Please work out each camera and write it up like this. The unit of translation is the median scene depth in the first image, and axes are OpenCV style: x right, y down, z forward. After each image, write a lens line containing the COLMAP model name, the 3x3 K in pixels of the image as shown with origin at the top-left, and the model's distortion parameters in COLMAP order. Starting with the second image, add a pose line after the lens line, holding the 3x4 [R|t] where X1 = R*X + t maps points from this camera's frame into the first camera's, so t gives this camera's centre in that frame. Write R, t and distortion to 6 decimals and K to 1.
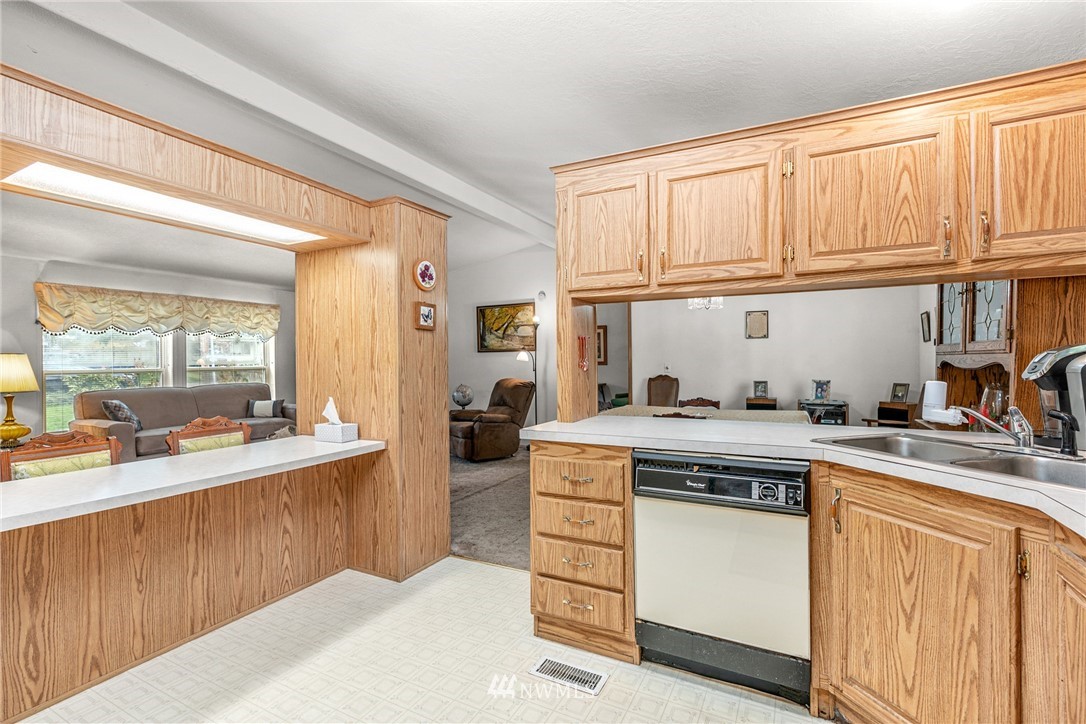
lens RADIAL K [[488.0, 0, 545.6], [0, 488.0, 362.2], [0, 0, 1]] dist [-0.006613, 0.003307]
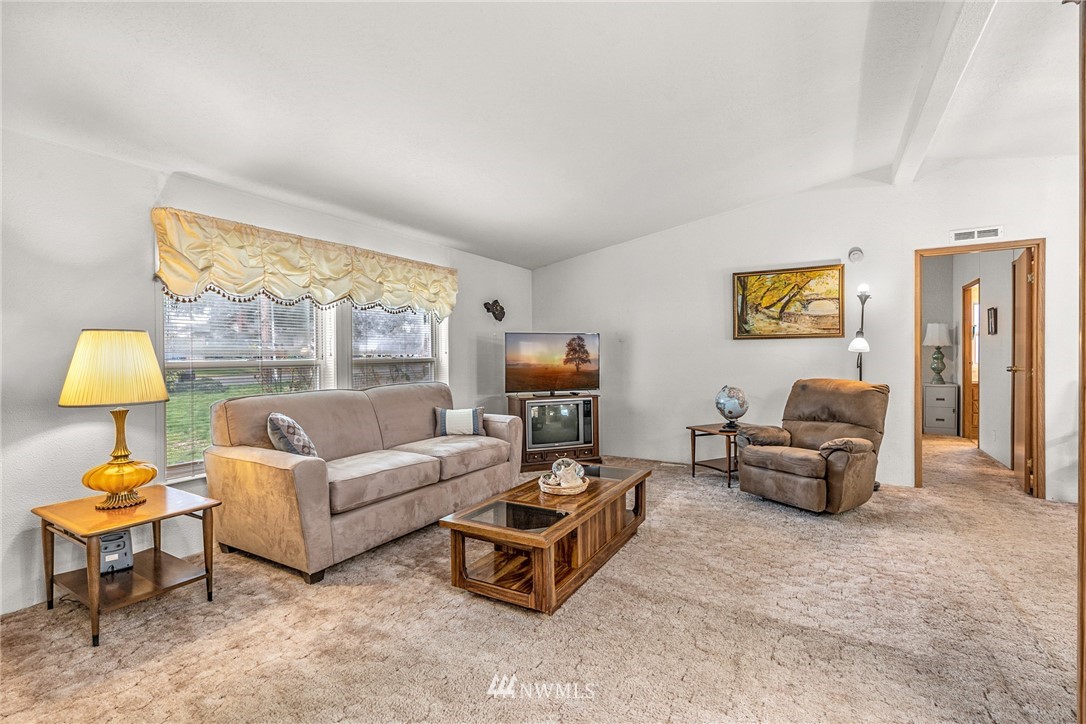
lens RADIAL K [[488.0, 0, 541.6], [0, 488.0, 360.1], [0, 0, 1]] dist [-0.006613, 0.003307]
pose [[0.999124, 0.006621, -0.041314, -0.443285], [-0.006268, 0.999943, 0.008664, 0.005224], [0.041369, -0.008397, 0.999109, 0.348275]]
